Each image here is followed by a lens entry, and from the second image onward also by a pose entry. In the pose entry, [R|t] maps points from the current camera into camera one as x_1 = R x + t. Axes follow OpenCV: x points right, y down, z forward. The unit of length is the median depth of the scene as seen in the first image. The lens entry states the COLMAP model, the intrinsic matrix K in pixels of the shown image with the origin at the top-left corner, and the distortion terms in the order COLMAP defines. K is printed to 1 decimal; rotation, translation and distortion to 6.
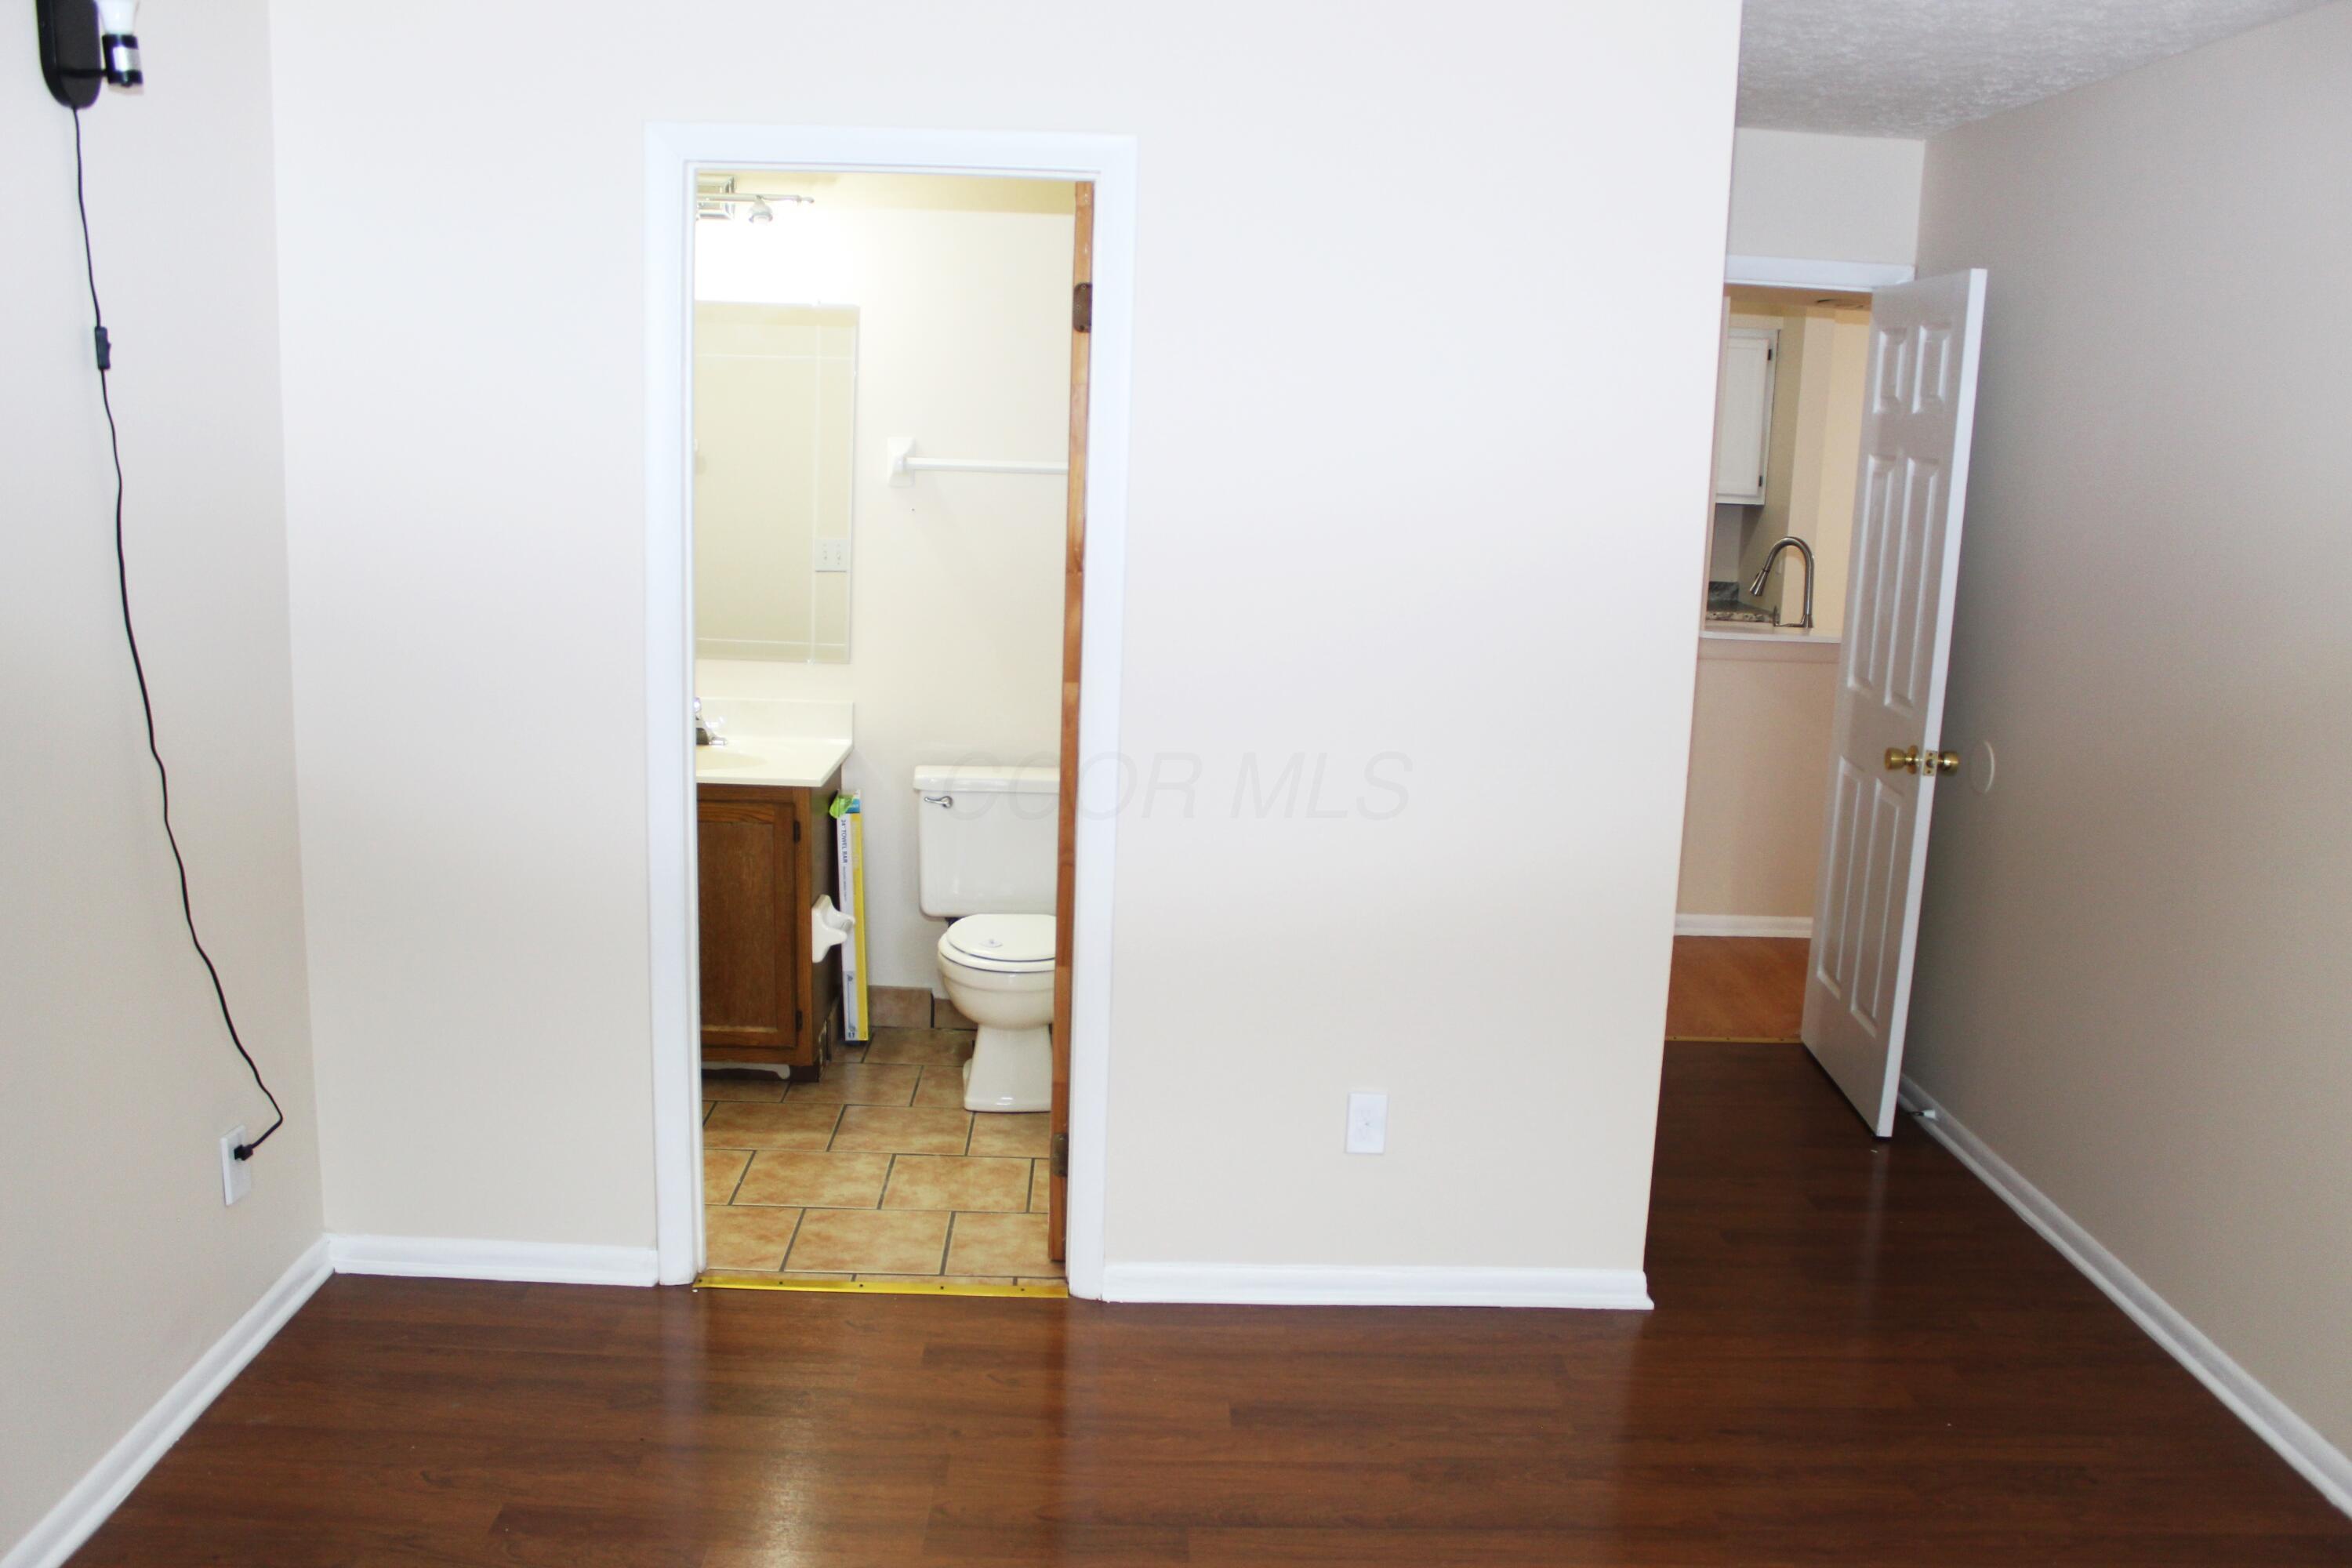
lens RADIAL K [[1946.1, 0, 1176.0], [0, 1946.1, 784.0], [0, 0, 1]] dist [-0.158640, 0.130288]
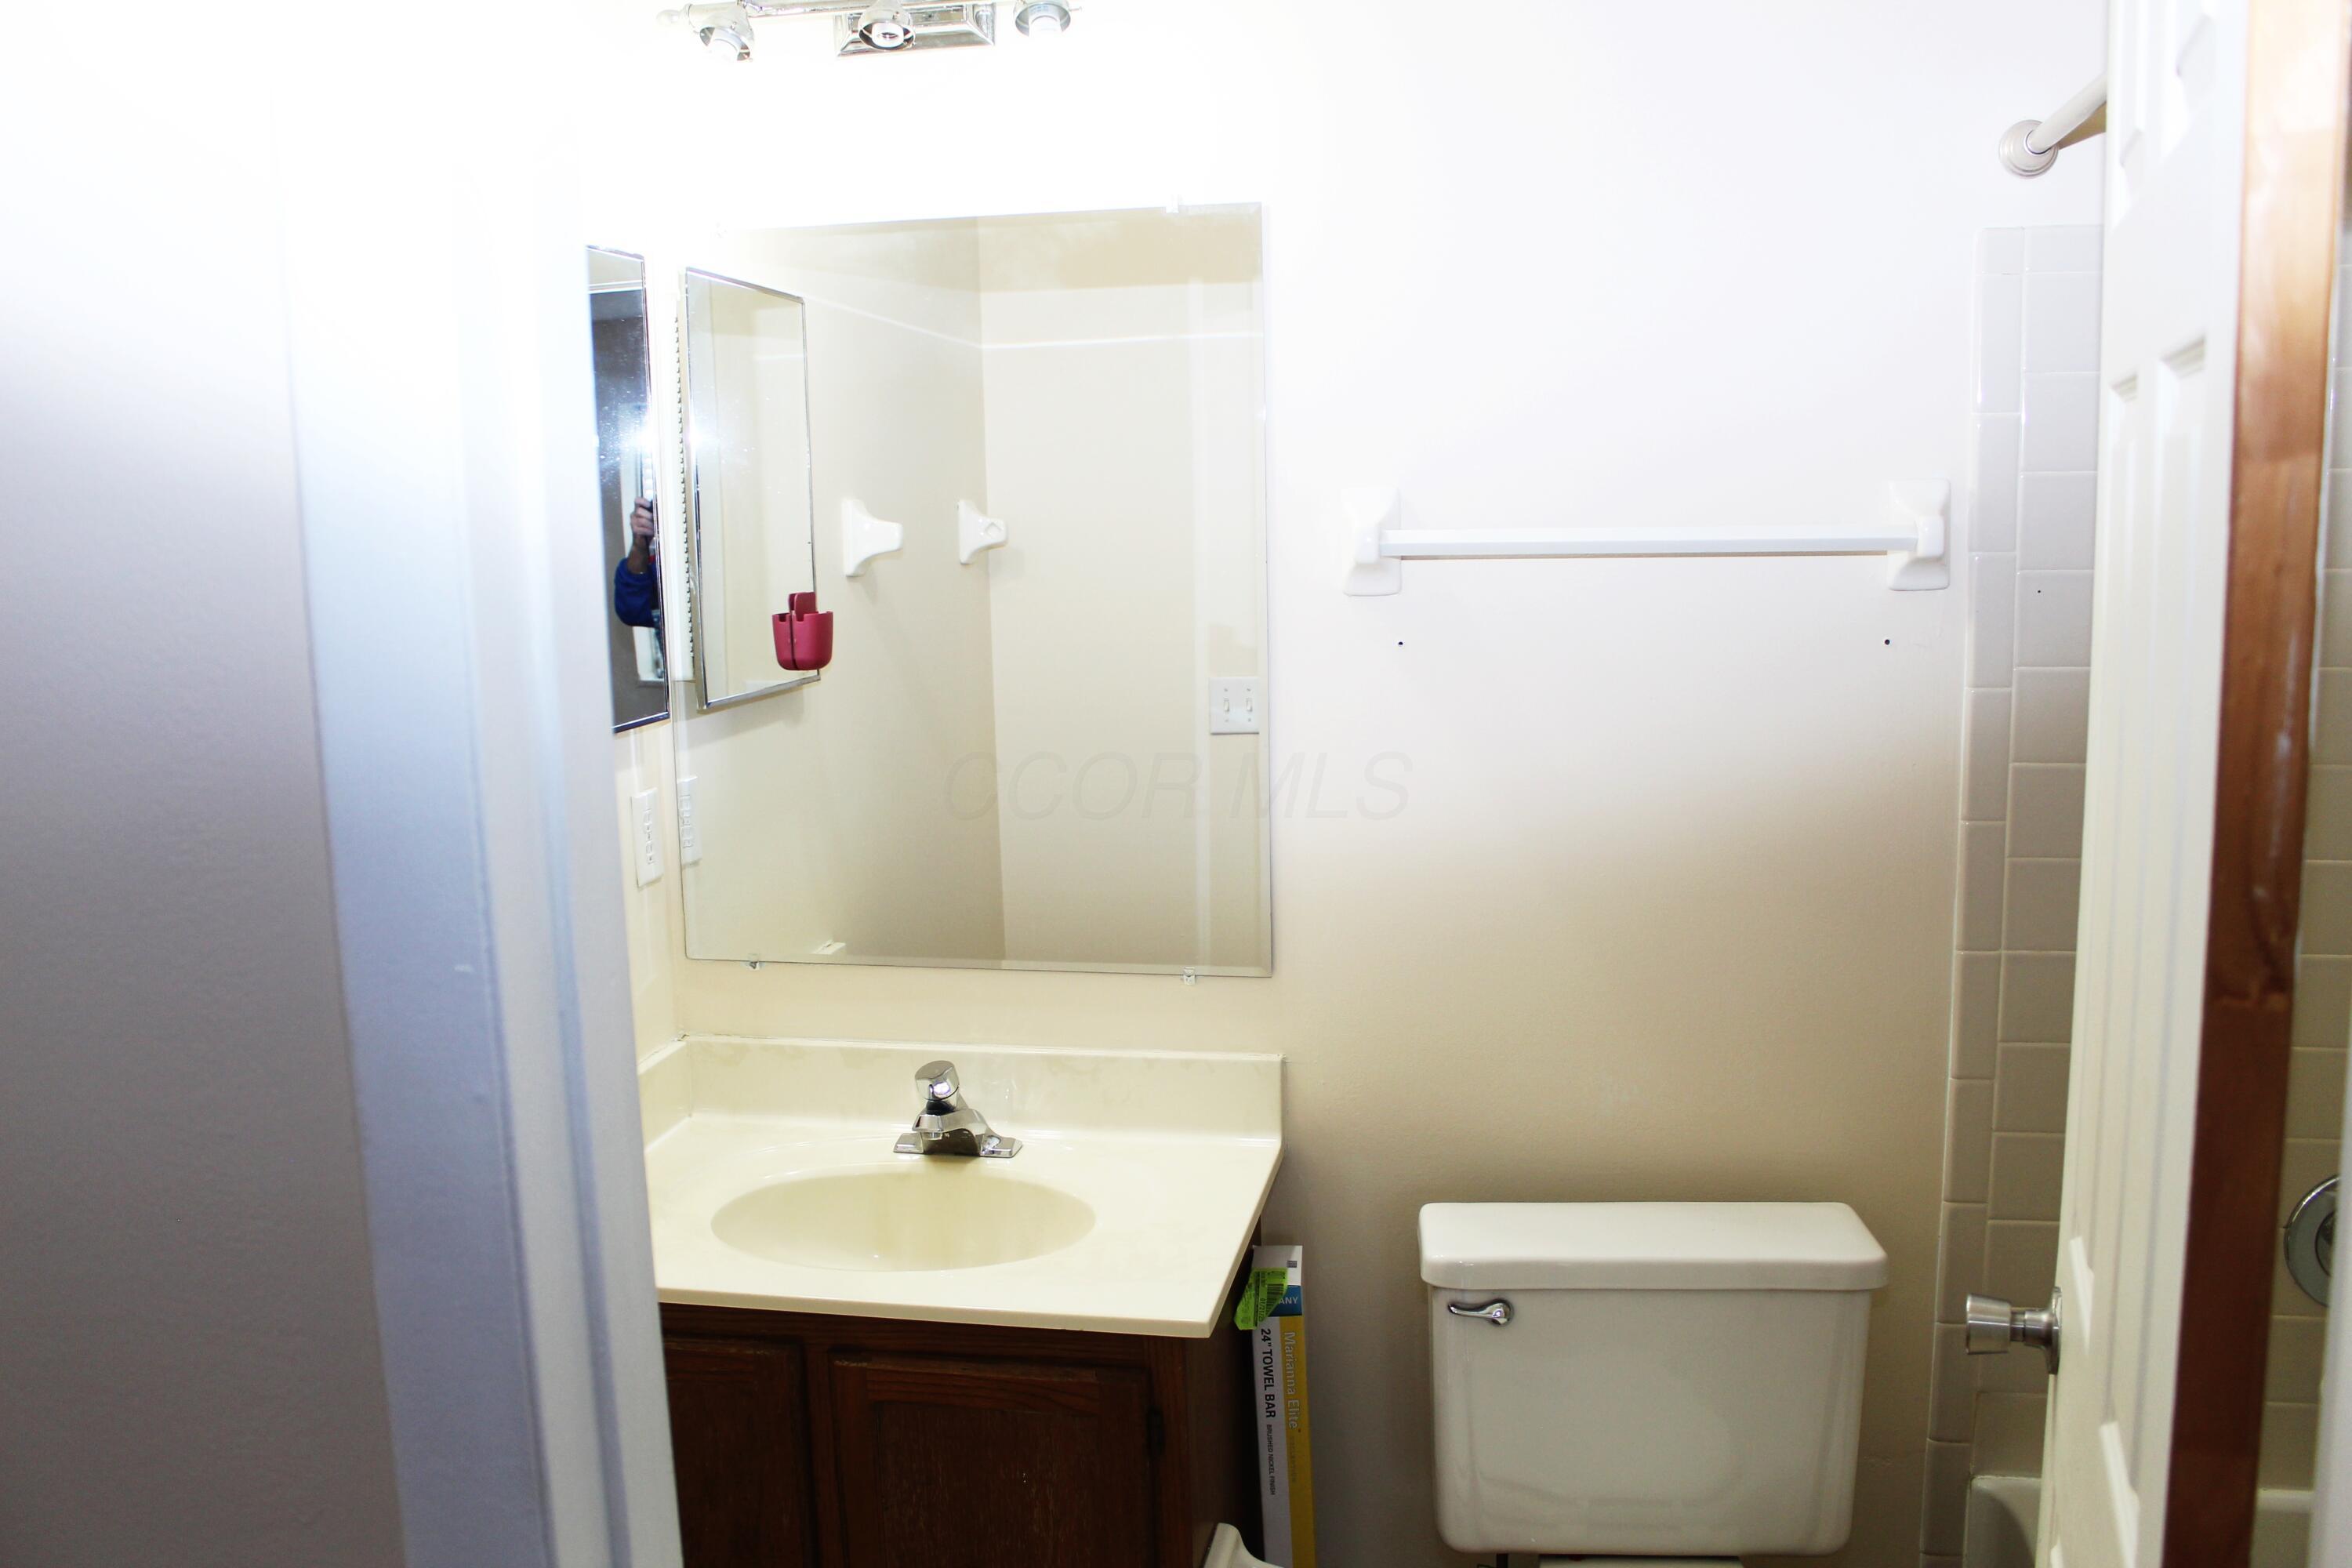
lens RADIAL K [[1946.1, 0, 1176.0], [0, 1946.1, 784.0], [0, 0, 1]] dist [-0.158640, 0.130288]
pose [[0.976344, -0.028645, -0.214315, -0.091495], [0.019881, 0.998880, -0.042940, -0.091274], [0.215305, 0.037664, 0.975820, 0.548453]]
